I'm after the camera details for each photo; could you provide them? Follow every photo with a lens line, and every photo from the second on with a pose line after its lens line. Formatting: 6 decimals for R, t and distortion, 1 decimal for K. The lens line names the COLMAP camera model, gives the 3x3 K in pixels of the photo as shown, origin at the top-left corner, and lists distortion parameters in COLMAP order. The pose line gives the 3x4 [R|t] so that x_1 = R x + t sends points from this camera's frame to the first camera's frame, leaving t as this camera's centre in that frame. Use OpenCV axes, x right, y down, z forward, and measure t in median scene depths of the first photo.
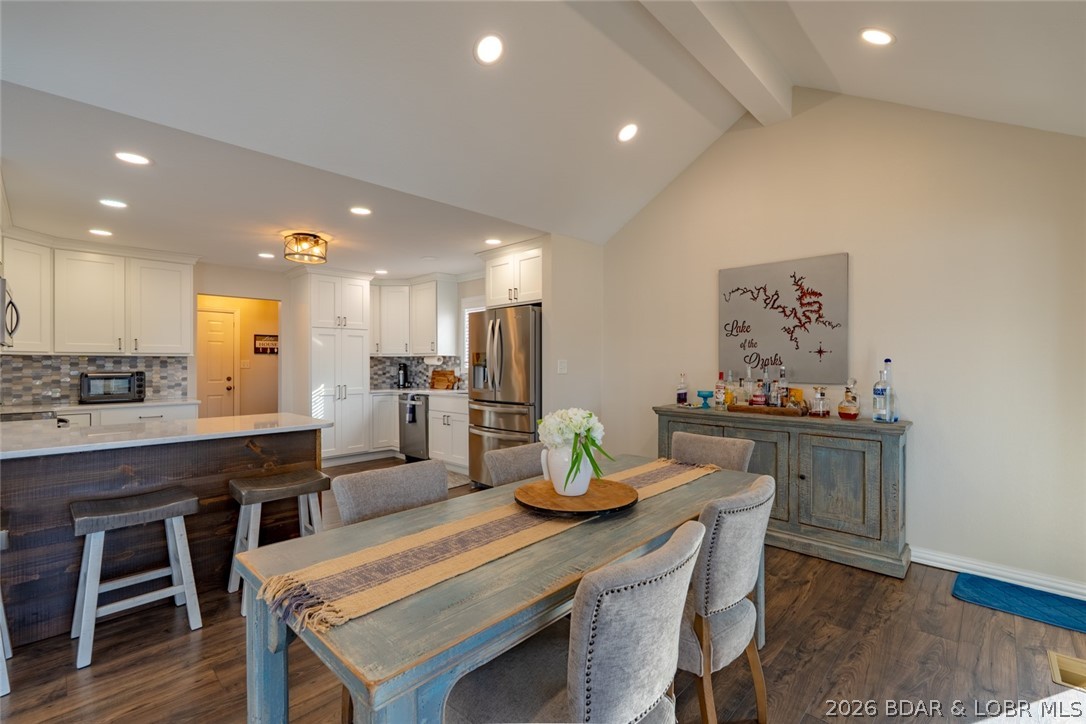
lens RADIAL K [[478.7, 0, 542.1], [0, 478.7, 363.8], [0, 0, 1]] dist [-0.003977, -0.000132]
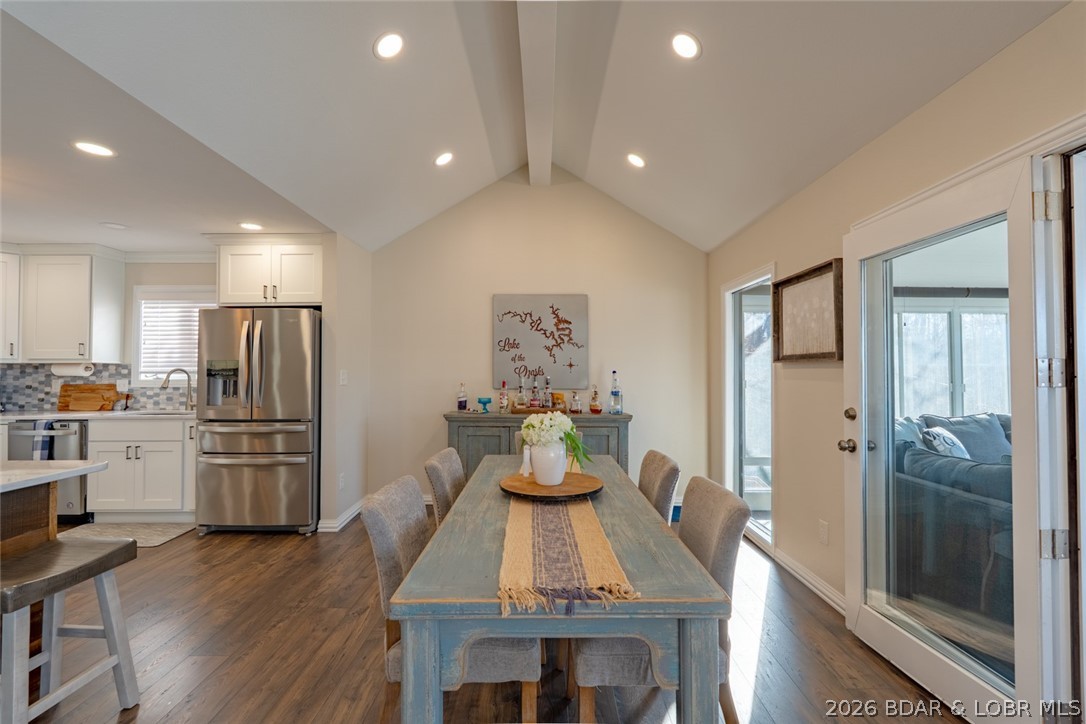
lens RADIAL K [[478.7, 0, 542.1], [0, 478.7, 363.8], [0, 0, 1]] dist [-0.003977, -0.000132]
pose [[0.722805, 0.015372, 0.690881, -0.340563], [0.000746, 0.999735, -0.023024, 0.001368], [-0.691052, 0.017157, 0.722602, 0.068194]]
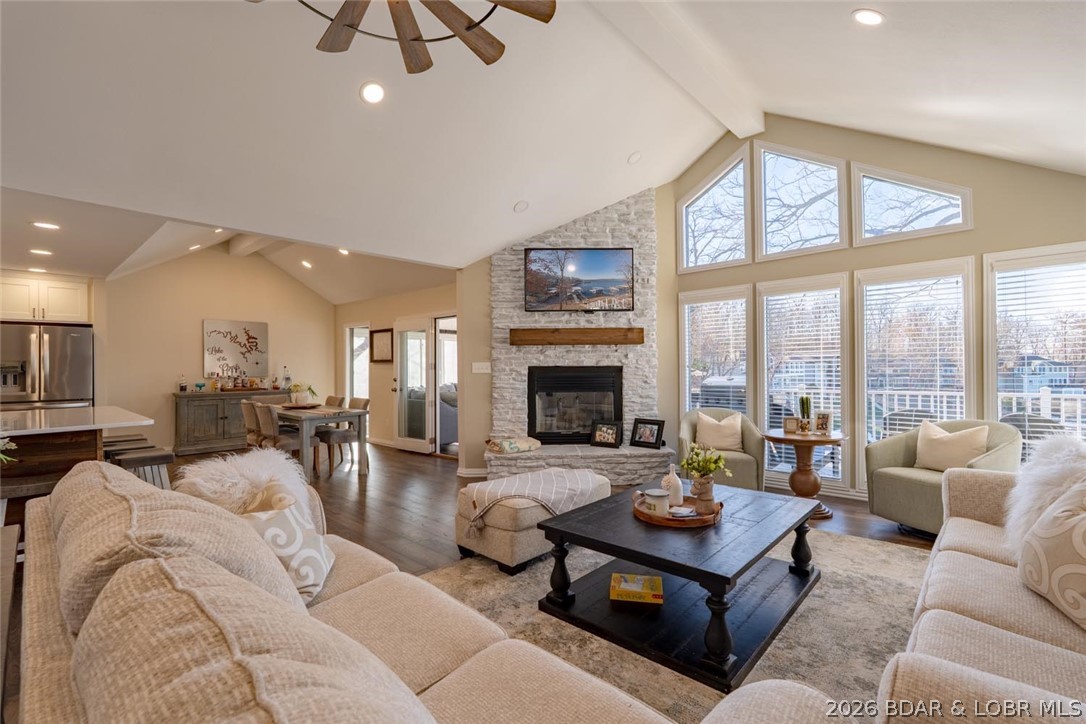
lens RADIAL K [[478.7, 0, 542.1], [0, 478.7, 363.8], [0, 0, 1]] dist [-0.003977, -0.000132]
pose [[-0.020872, 0.006499, 0.999761, -1.496351], [0.010159, 0.999929, -0.006288, 0.005324], [-0.999731, 0.010026, -0.020936, -0.290460]]
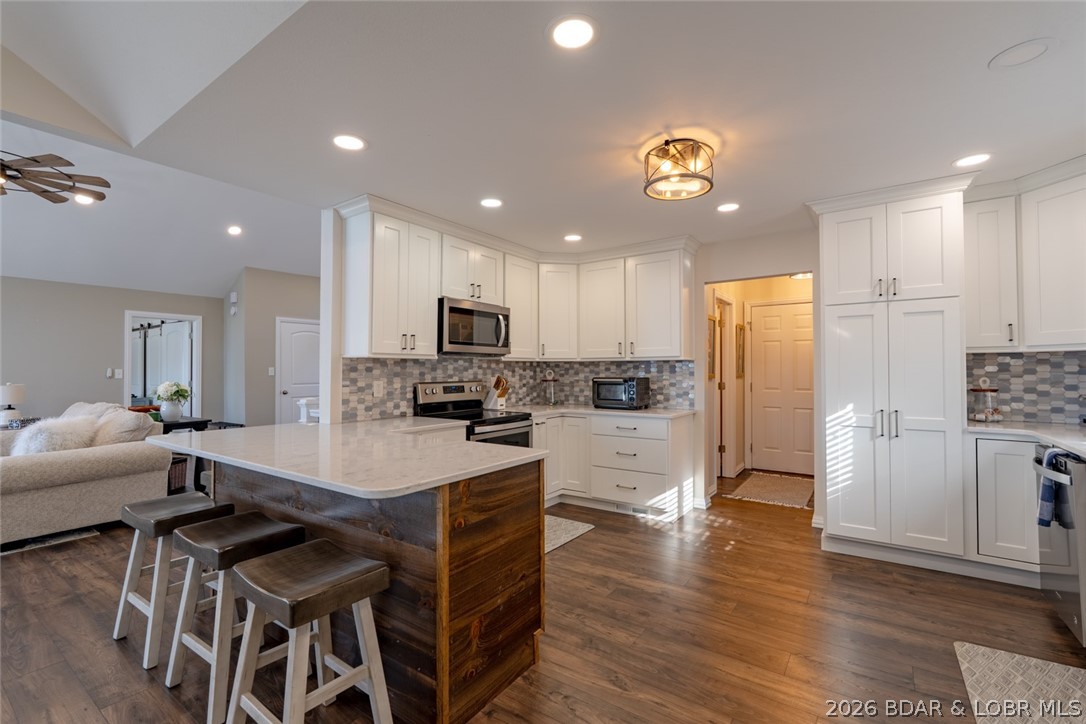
lens RADIAL K [[472.2, 0, 542.9], [0, 472.2, 363.4], [0, 0, 1]] dist [-0.005872, -0.000344]
pose [[0.151414, -0.010419, -0.988416, 0.044755], [0.001714, 0.999946, -0.010278, -0.001943], [0.988469, -0.000138, 0.151424, 0.801758]]
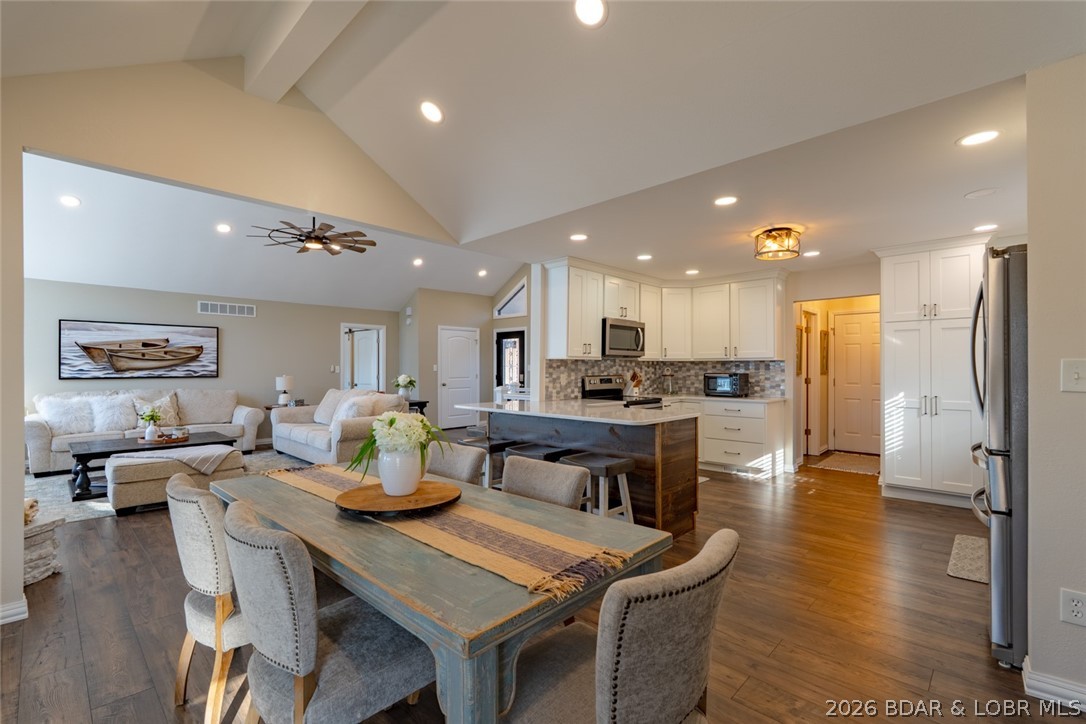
lens RADIAL K [[478.7, 0, 542.1], [0, 478.7, 363.8], [0, 0, 1]] dist [-0.003977, -0.000132]
pose [[0.001357, -0.004167, -0.999990, 0.474812], [-0.000446, 0.999991, -0.004168, -0.003034], [0.999999, 0.000451, 0.001355, 0.571454]]
